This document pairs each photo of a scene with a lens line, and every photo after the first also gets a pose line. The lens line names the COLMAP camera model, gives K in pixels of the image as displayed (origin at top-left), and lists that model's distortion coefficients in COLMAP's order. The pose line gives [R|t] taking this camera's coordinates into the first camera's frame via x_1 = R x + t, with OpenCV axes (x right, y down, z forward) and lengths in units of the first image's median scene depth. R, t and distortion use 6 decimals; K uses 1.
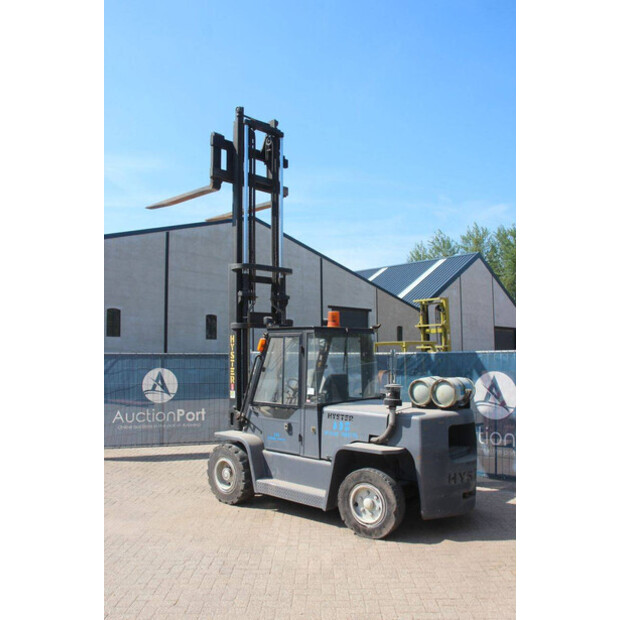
lens RADIAL K [[596.5, 0, 283.8], [0, 596.5, 296.6], [0, 0, 1]] dist [-0.095264, 0.000000]
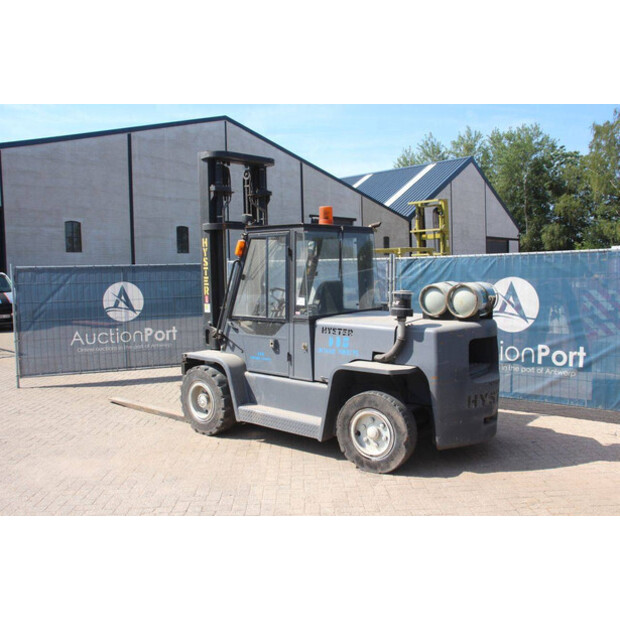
lens RADIAL K [[621.7, 0, 295.7], [0, 621.7, 311.1], [0, 0, 1]] dist [-0.062710, 0.000000]
pose [[0.998321, -0.020153, 0.054309, -0.008724], [0.011171, 0.986910, 0.160885, 0.029327], [-0.056841, -0.160008, 0.985478, 0.128246]]
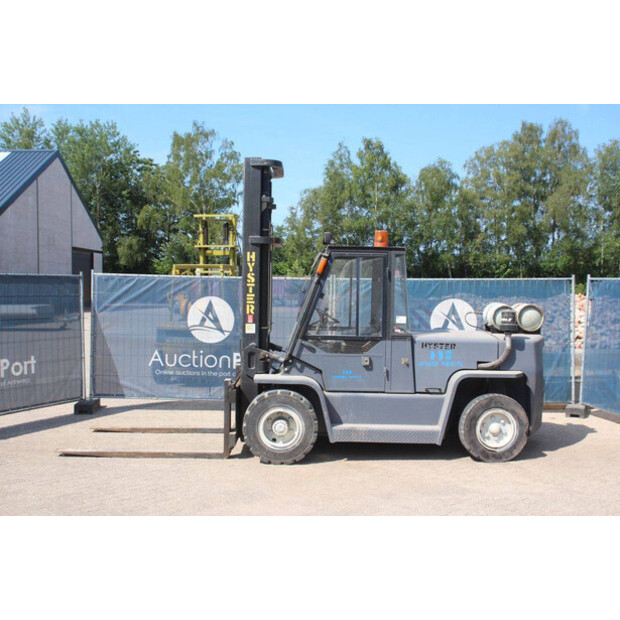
lens RADIAL K [[752.4, 0, 310.8], [0, 752.4, 304.0], [0, 0, 1]] dist [0.011468, 0.000000]
pose [[0.693700, -0.009073, 0.720207, -0.792545], [-0.081696, 0.992477, 0.091192, 0.039243], [-0.715616, -0.122098, 0.687740, 0.291856]]
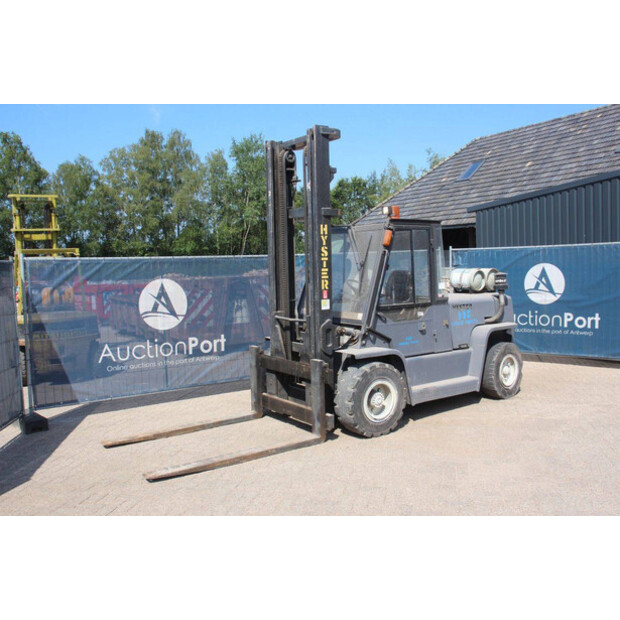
lens RADIAL K [[621.7, 0, 321.7], [0, 621.7, 306.0], [0, 0, 1]] dist [-0.062710, 0.000000]
pose [[0.127390, -0.069203, 0.989436, -0.919160], [-0.062586, 0.995014, 0.077651, 0.113898], [-0.989876, -0.071817, 0.122424, 0.976248]]
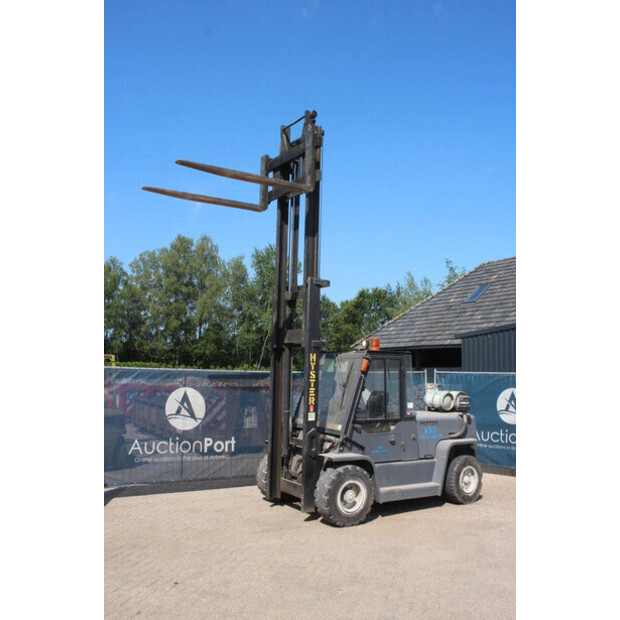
lens RADIAL K [[645.1, 0, 316.3], [0, 645.1, 311.1], [0, 0, 1]] dist [-0.069199, 0.000000]
pose [[0.170937, 0.093320, 0.980853, -1.178237], [-0.108456, 0.991237, -0.075407, 0.080653], [-0.979295, -0.093489, 0.179560, 0.886489]]
